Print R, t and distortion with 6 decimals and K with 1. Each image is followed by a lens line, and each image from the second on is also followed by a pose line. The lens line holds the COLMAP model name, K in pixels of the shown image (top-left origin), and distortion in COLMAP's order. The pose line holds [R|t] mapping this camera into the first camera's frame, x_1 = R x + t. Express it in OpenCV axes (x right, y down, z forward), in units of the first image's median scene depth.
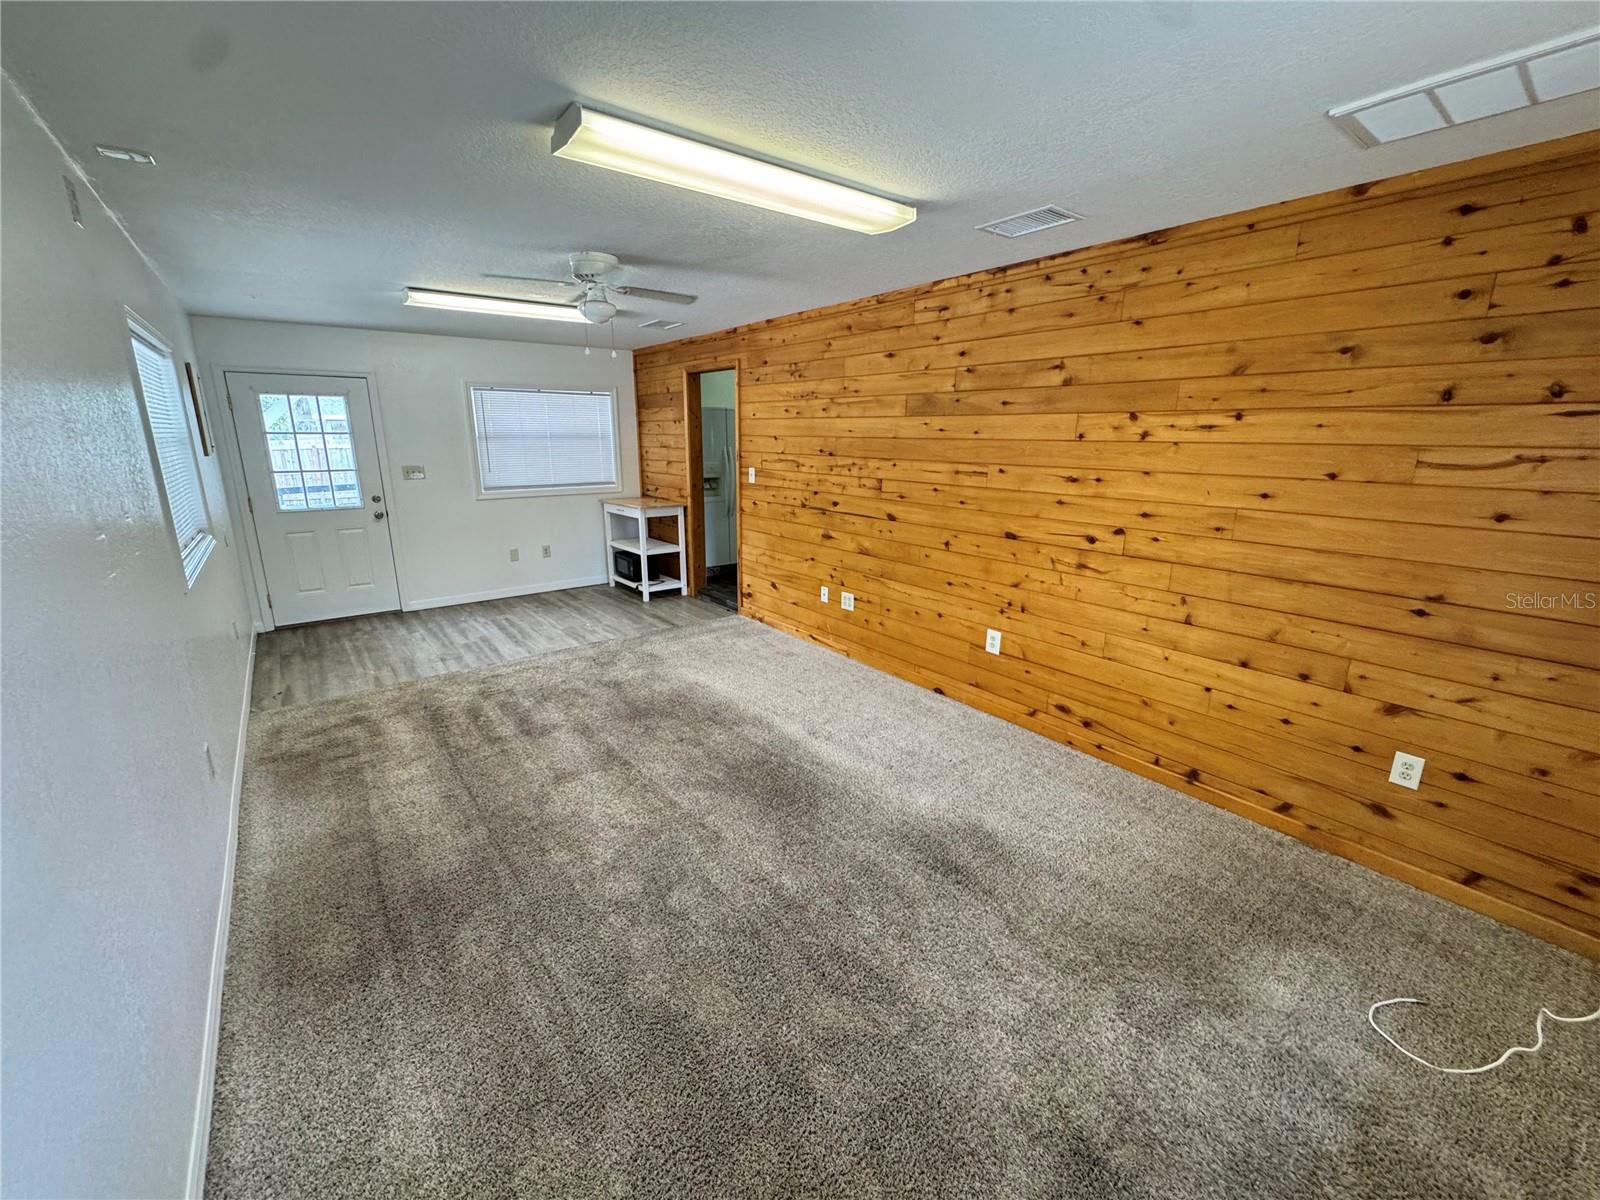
lens RADIAL K [[638.7, 0, 797.9], [0, 638.7, 594.6], [0, 0, 1]] dist [-0.003500, 0.000177]
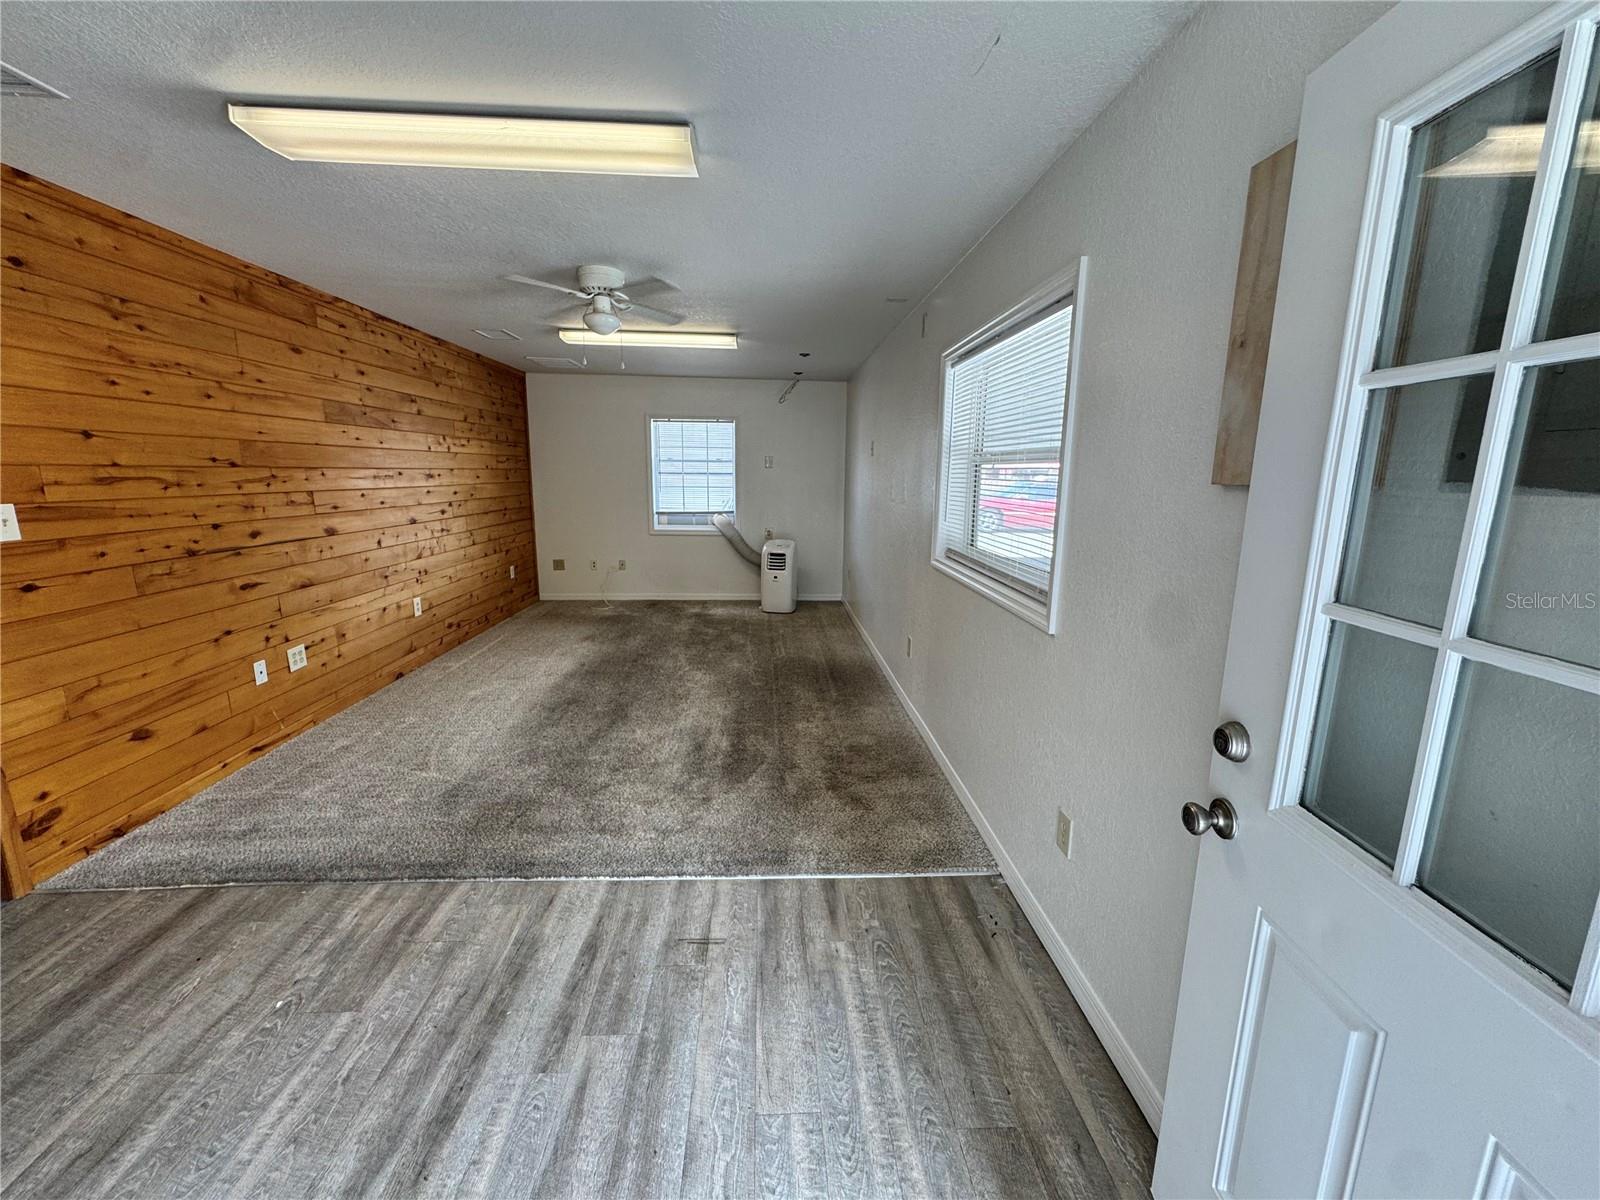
lens RADIAL K [[638.7, 0, 799.9], [0, 638.7, 595.4], [0, 0, 1]] dist [-0.003500, 0.000177]
pose [[-0.817759, -0.125109, 0.561798, -0.928384], [0.124975, 0.914204, 0.385503, -0.308243], [-0.561828, 0.385459, -0.731963, 1.340647]]
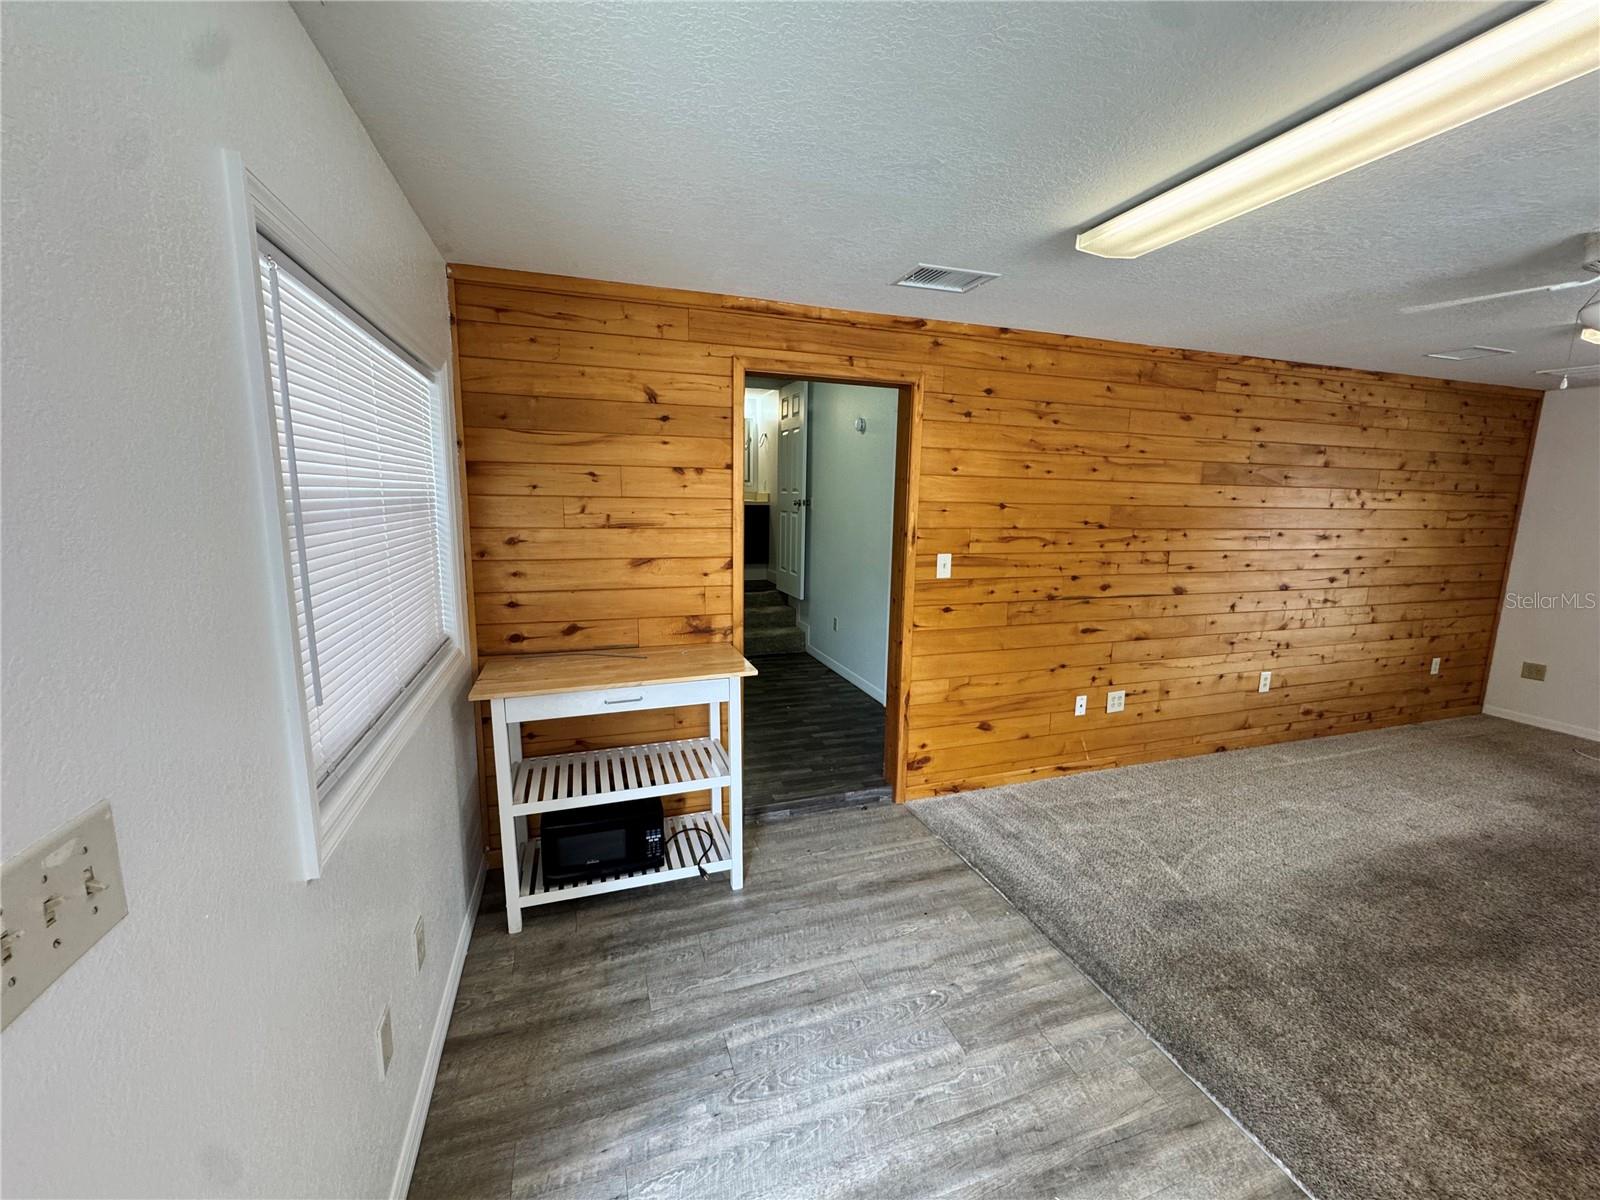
lens RADIAL K [[638.7, 0, 798.7], [0, 638.7, 594.7], [0, 0, 1]] dist [-0.003500, 0.000177]
pose [[0.333798, -0.146942, 0.931121, -0.901621], [0.216526, 0.973316, 0.075978, -0.308121], [-0.917439, 0.176251, 0.356708, 1.191577]]
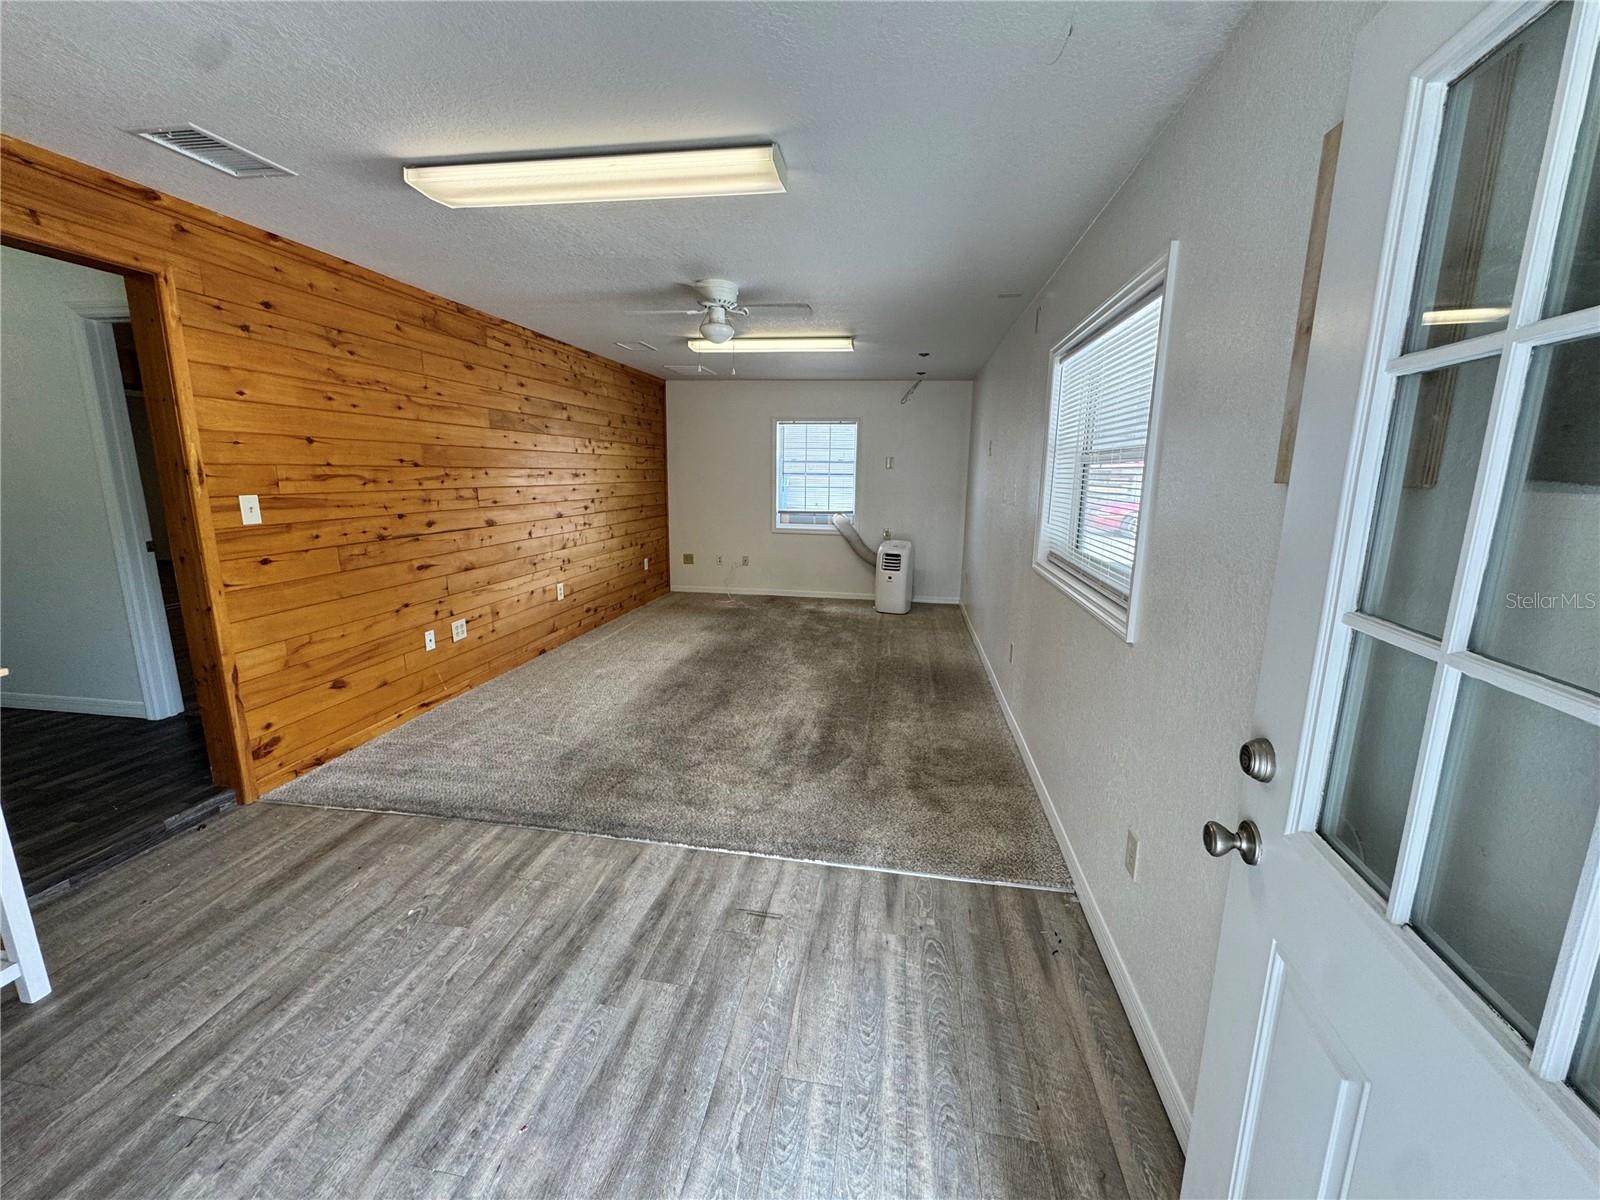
lens RADIAL K [[638.7, 0, 800.4], [0, 638.7, 595.5], [0, 0, 1]] dist [-0.003500, 0.000177]
pose [[-0.676694, -0.155684, 0.719616, -0.980073], [0.164022, 0.920950, 0.353480, -0.302211], [-0.717762, 0.357231, -0.597666, 1.320644]]
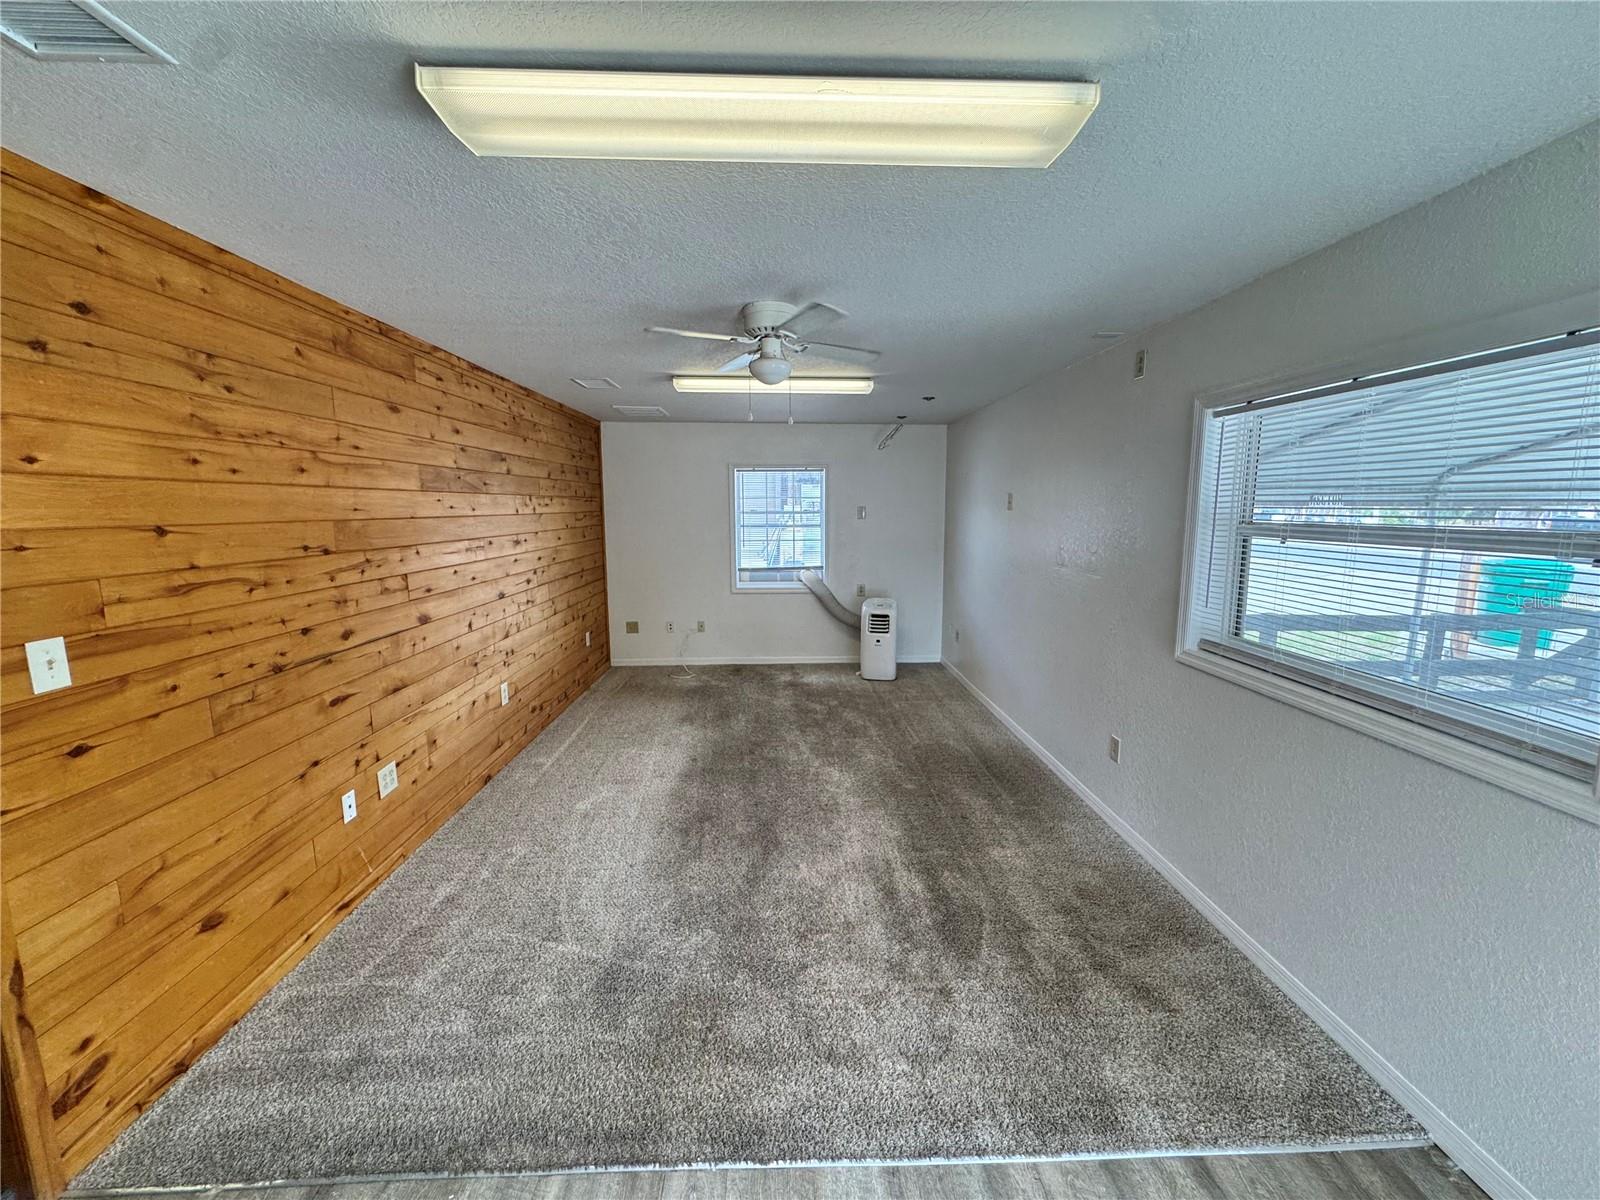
lens RADIAL K [[638.7, 0, 800.1], [0, 638.7, 595.6], [0, 0, 1]] dist [-0.003500, 0.000177]
pose [[-0.806970, -0.085510, 0.584369, -0.663560], [0.144278, 0.930940, 0.335460, -0.342718], [-0.572698, 0.355018, -0.738904, 1.311869]]
